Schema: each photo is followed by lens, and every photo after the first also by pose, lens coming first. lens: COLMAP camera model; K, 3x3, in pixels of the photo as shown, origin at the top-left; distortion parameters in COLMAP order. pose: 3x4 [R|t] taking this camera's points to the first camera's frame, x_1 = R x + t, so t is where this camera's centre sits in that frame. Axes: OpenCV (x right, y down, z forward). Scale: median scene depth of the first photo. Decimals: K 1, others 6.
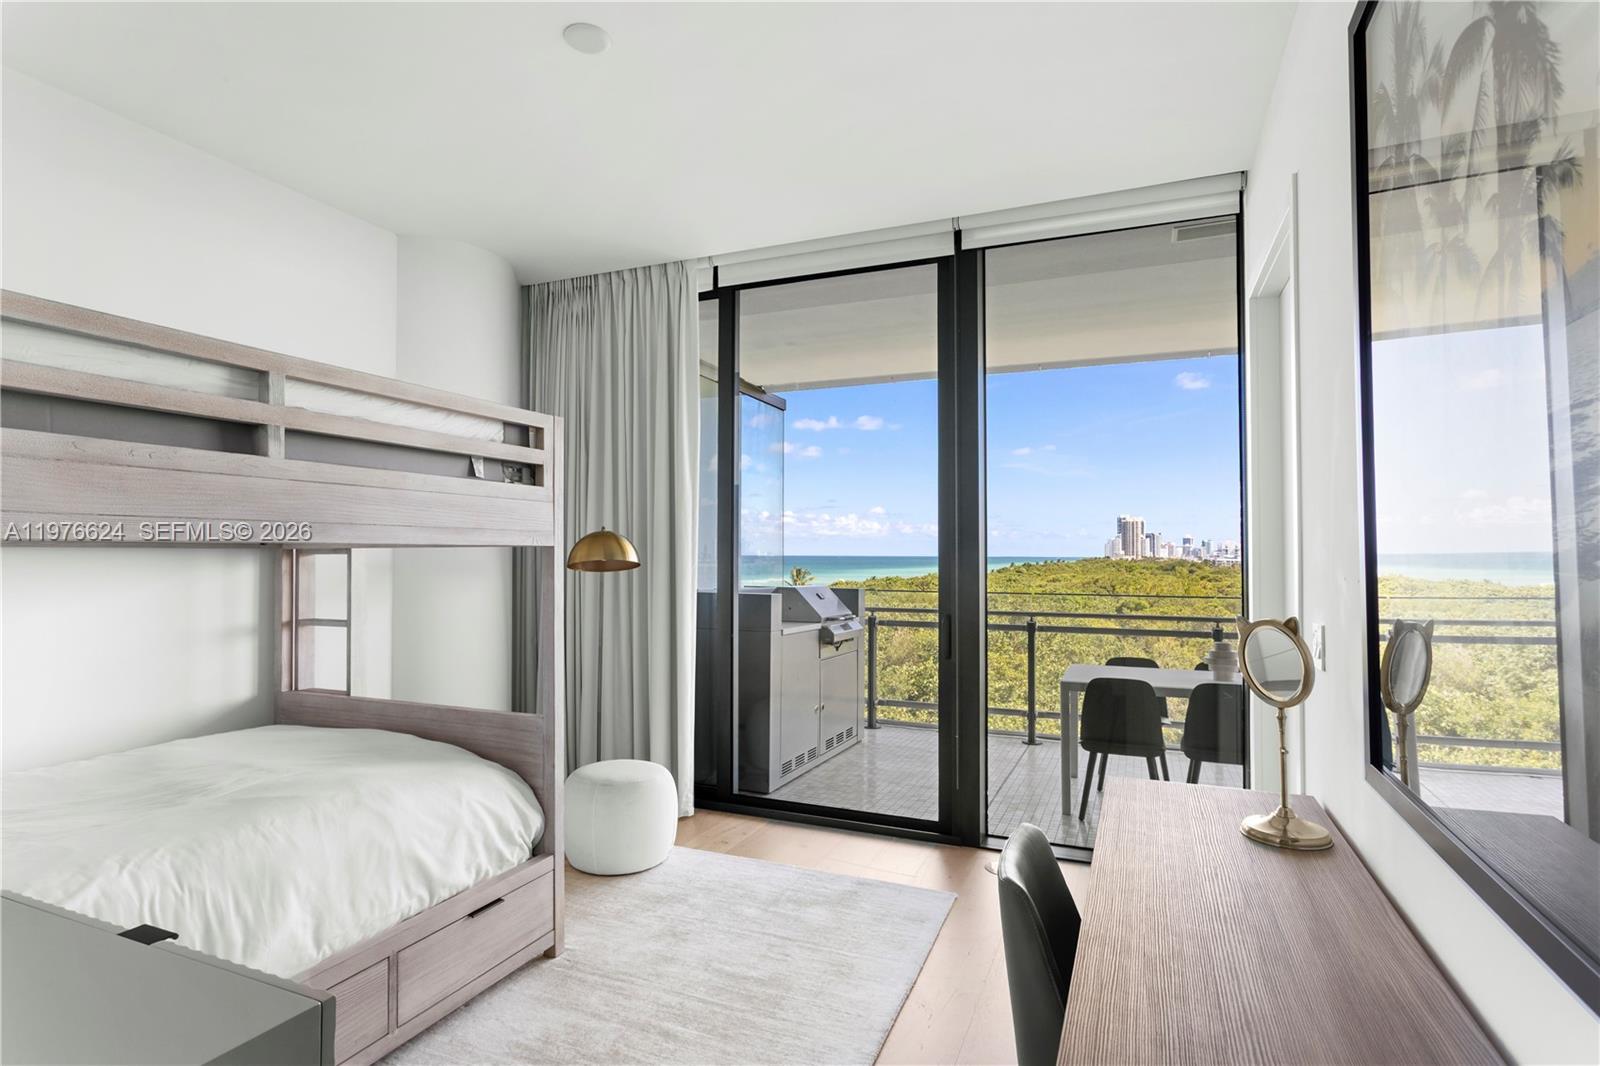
lens RADIAL K [[803.9, 0, 790.0], [0, 803.9, 532.9], [0, 0, 1]] dist [-0.013794, 0.008358]
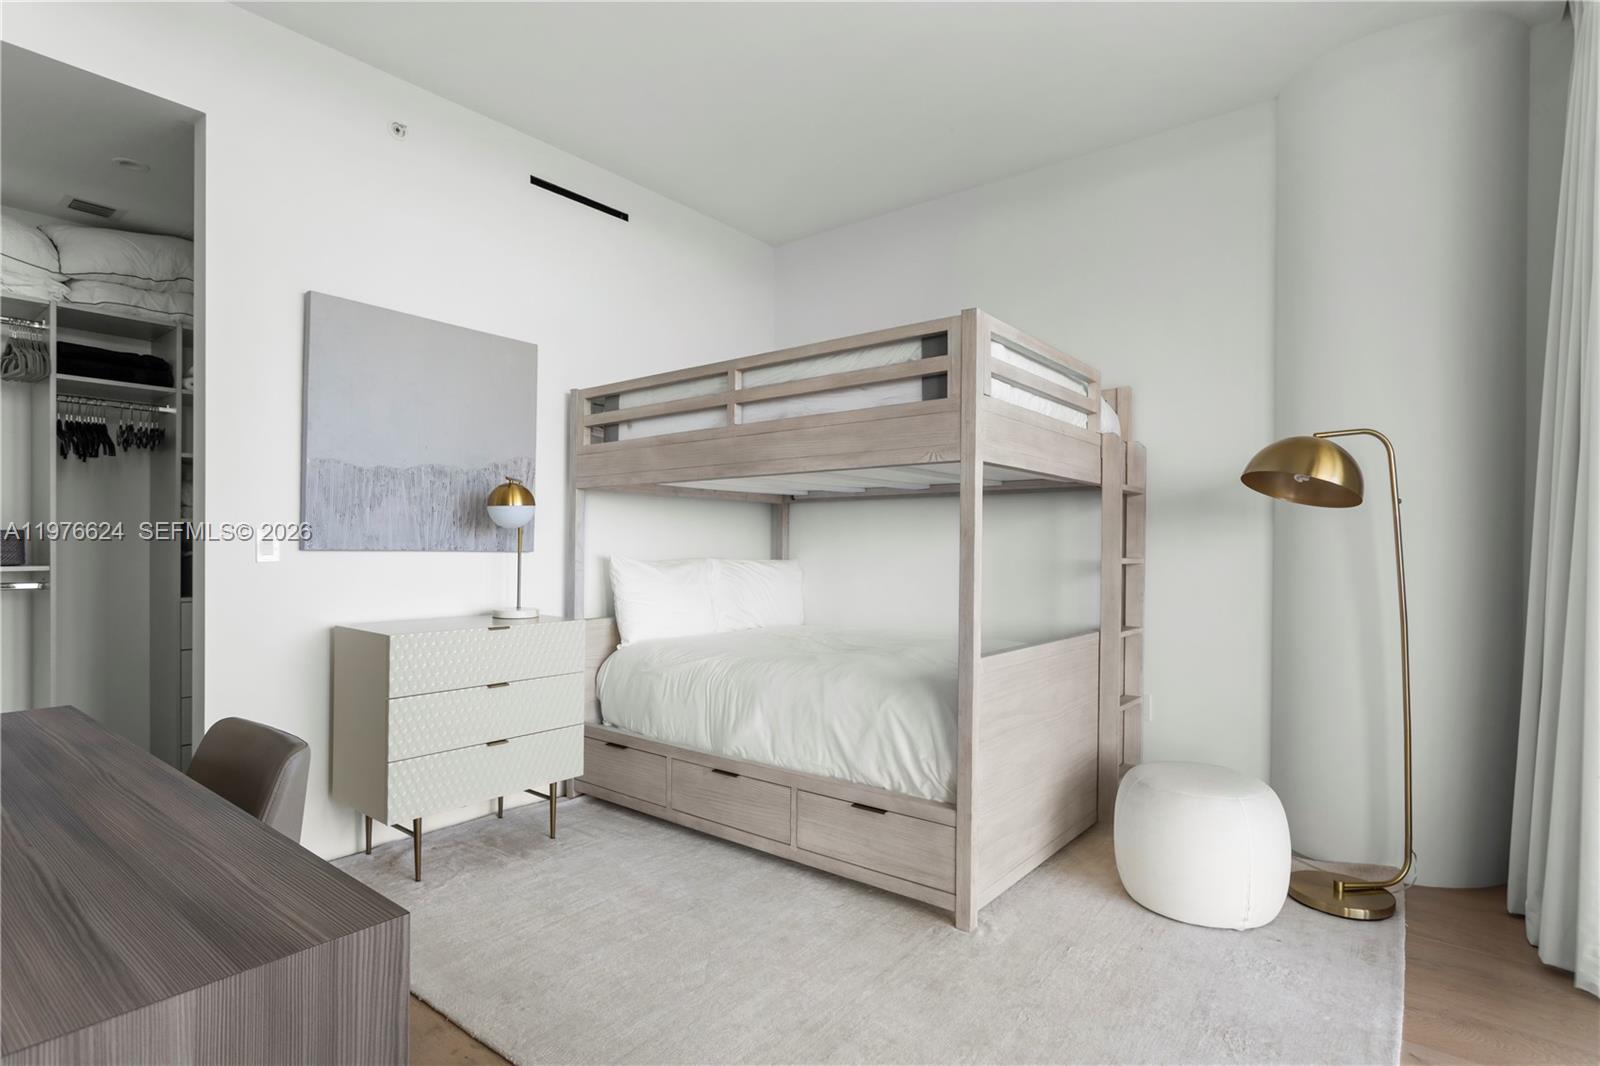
lens RADIAL K [[803.9, 0, 799.2], [0, 803.9, 544.3], [0, 0, 1]] dist [-0.013794, 0.008358]
pose [[-0.247736, 0.000638, -0.968827, 0.673111], [0.021945, 0.999747, -0.004953, 0.121893], [0.968579, -0.022488, -0.247687, 1.181630]]
